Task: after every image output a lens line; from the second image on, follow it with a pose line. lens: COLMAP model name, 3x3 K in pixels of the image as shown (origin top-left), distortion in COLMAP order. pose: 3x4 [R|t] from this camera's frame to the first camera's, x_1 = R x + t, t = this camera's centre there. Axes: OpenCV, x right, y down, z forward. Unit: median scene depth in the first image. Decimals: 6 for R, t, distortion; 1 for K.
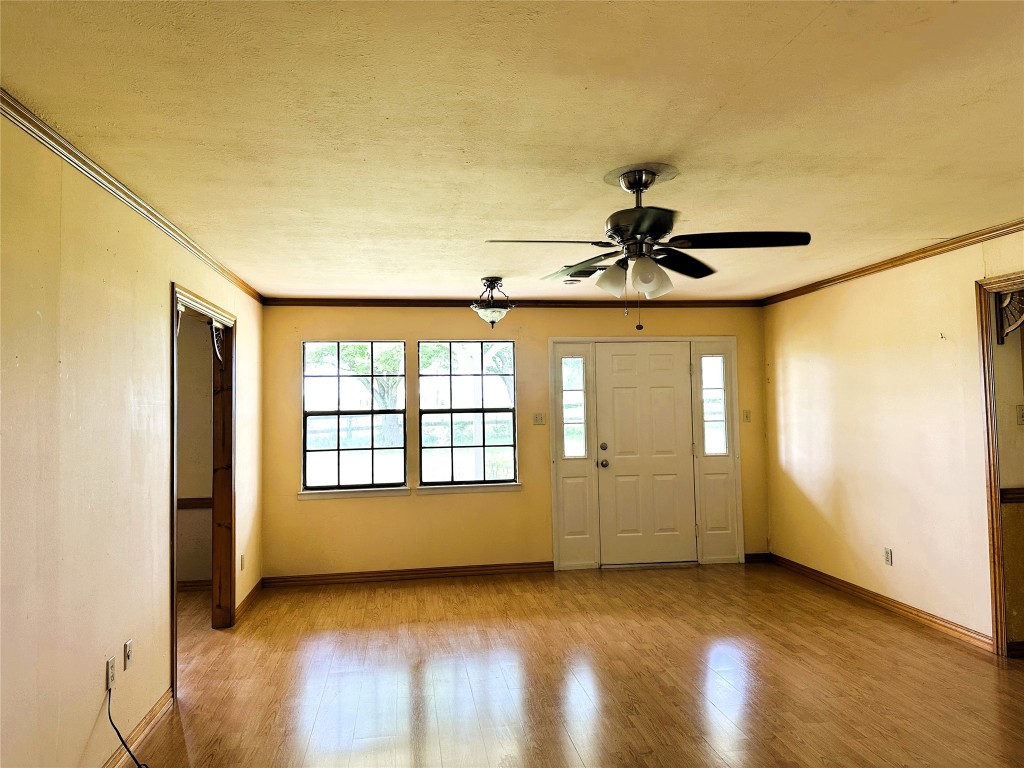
lens RADIAL K [[724.4, 0, 506.0], [0, 724.4, 375.2], [0, 0, 1]] dist [0.020189, -0.018380]
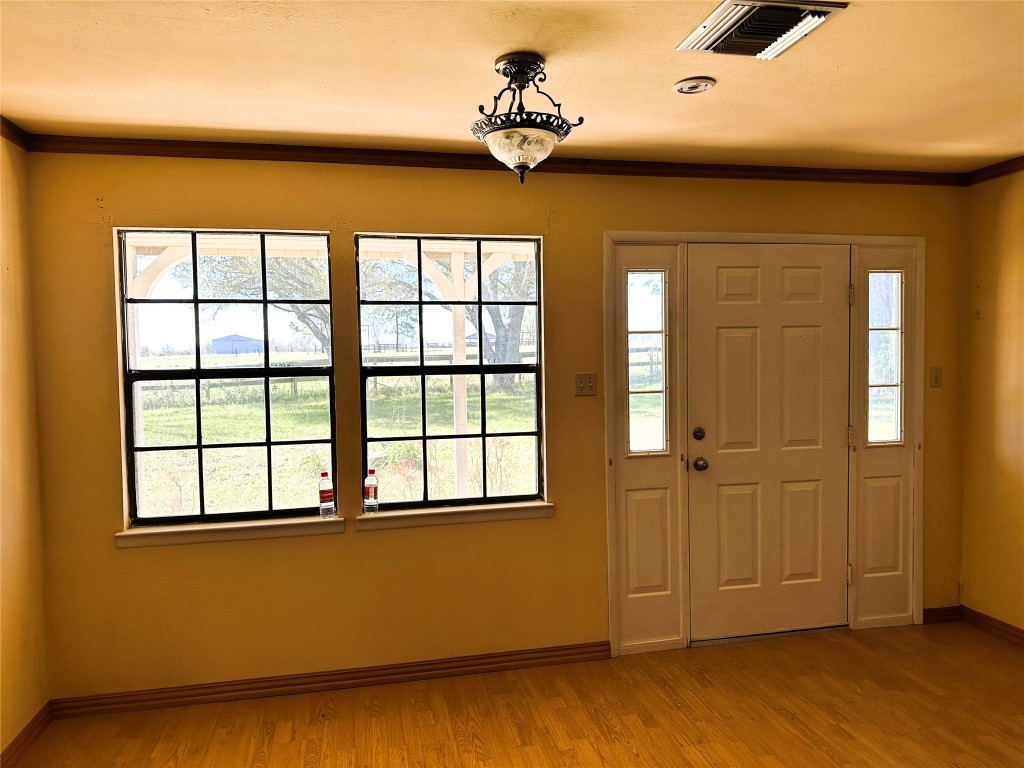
lens RADIAL K [[724.4, 0, 521.0], [0, 724.4, 379.8], [0, 0, 1]] dist [0.020189, -0.018380]
pose [[0.997041, -0.004101, 0.076761, -0.043760], [-0.001208, 0.997617, 0.068978, 0.019726], [-0.076861, -0.068866, 0.994661, 0.466441]]
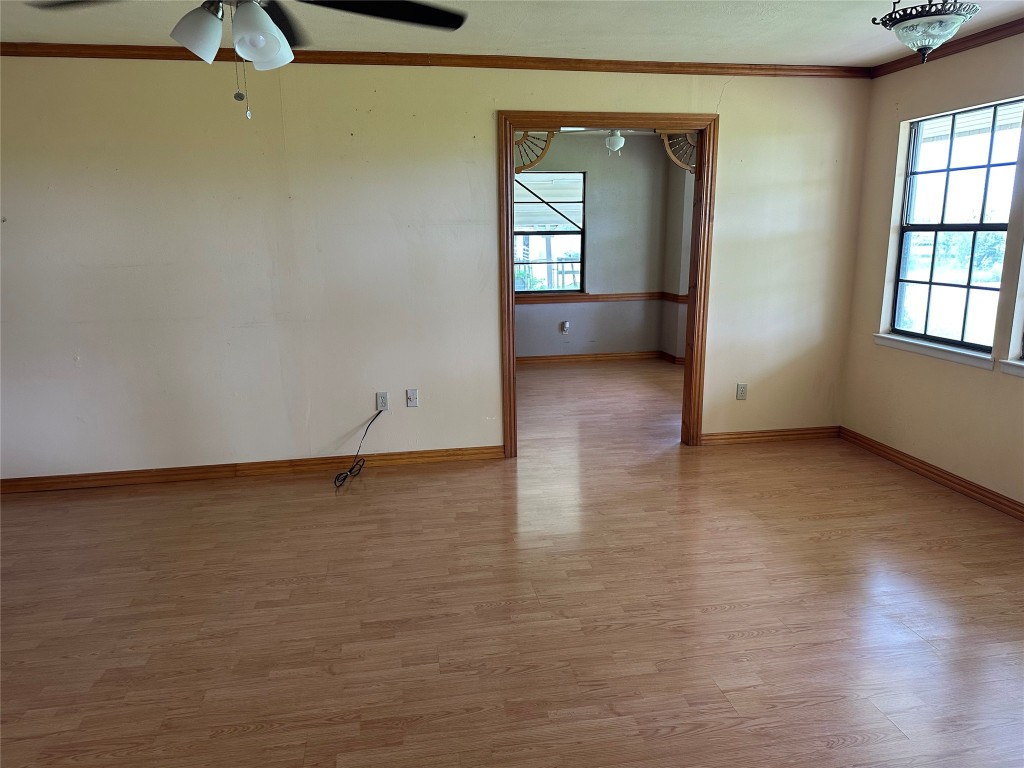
lens RADIAL K [[724.4, 0, 514.0], [0, 724.4, 381.9], [0, 0, 1]] dist [0.020189, -0.018380]
pose [[0.058094, 0.225838, -0.972431, 0.425134], [0.036764, 0.972932, 0.228150, 0.021710], [0.997634, -0.049005, 0.048218, 0.559776]]
